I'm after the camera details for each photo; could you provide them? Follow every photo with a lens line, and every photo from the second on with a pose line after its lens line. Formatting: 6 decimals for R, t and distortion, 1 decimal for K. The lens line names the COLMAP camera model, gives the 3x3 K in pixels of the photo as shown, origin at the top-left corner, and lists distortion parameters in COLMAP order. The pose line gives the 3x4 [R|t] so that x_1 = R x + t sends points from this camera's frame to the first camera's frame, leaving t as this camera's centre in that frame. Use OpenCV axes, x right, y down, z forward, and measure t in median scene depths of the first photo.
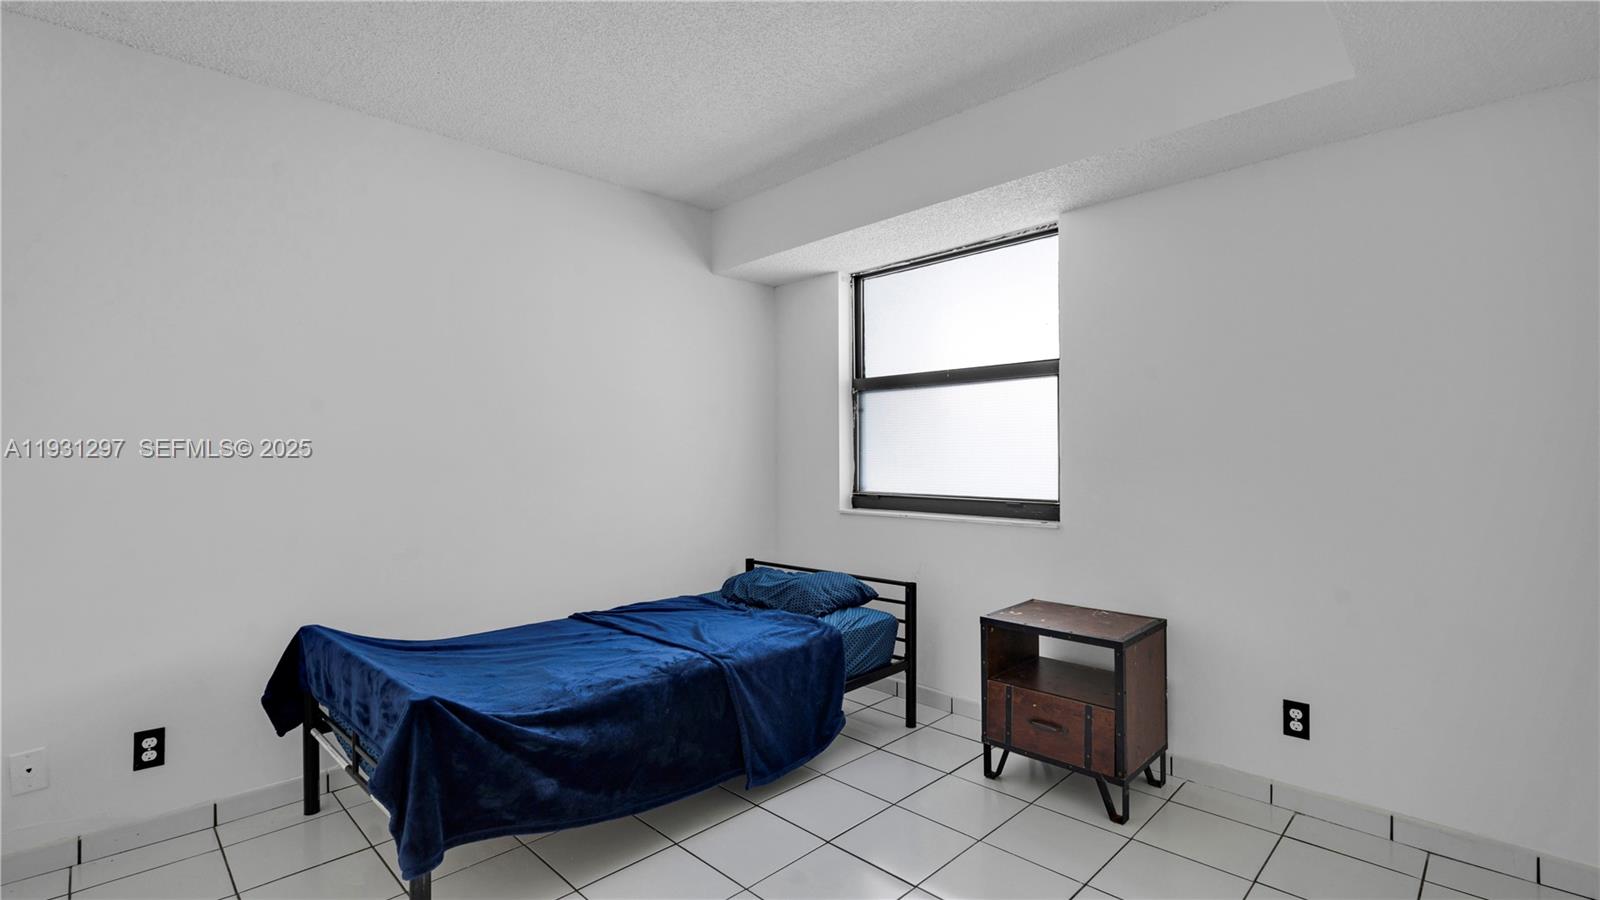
lens RADIAL K [[711.1, 0, 800.0], [0, 711.1, 450.0], [0, 0, 1]] dist [-0.001846, -0.000015]
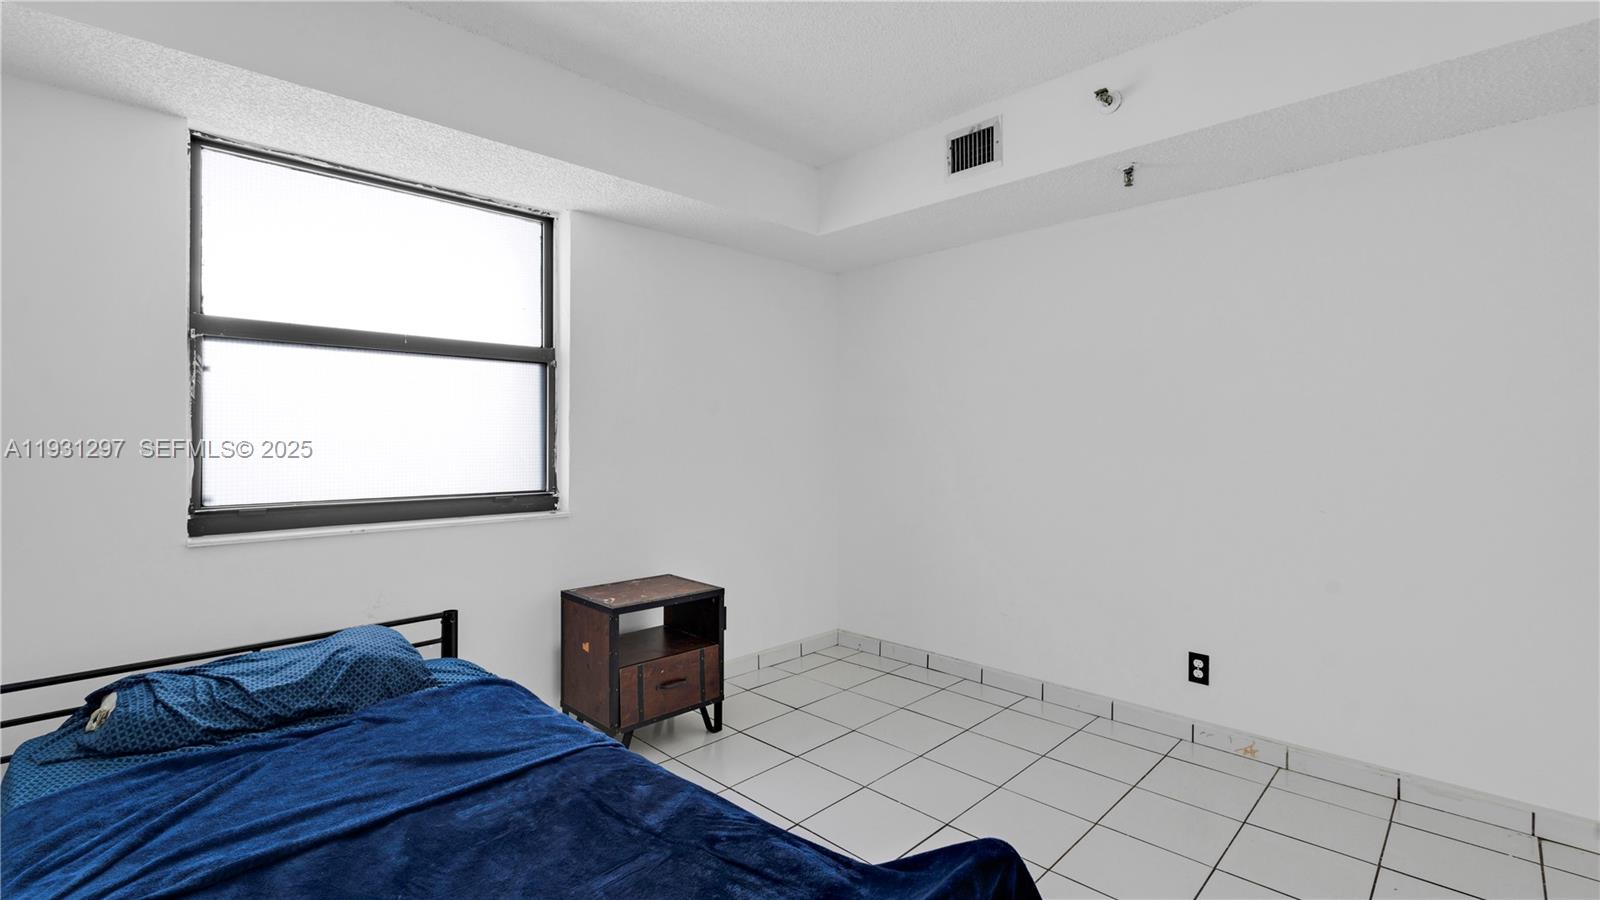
lens RADIAL K [[711.1, 0, 800.0], [0, 711.1, 450.0], [0, 0, 1]] dist [-0.001846, -0.000015]
pose [[0.003021, -0.007547, 0.999967, -0.584614], [-0.012047, 0.999899, 0.007583, 0.000945], [-0.999923, -0.012069, 0.002929, 0.589006]]
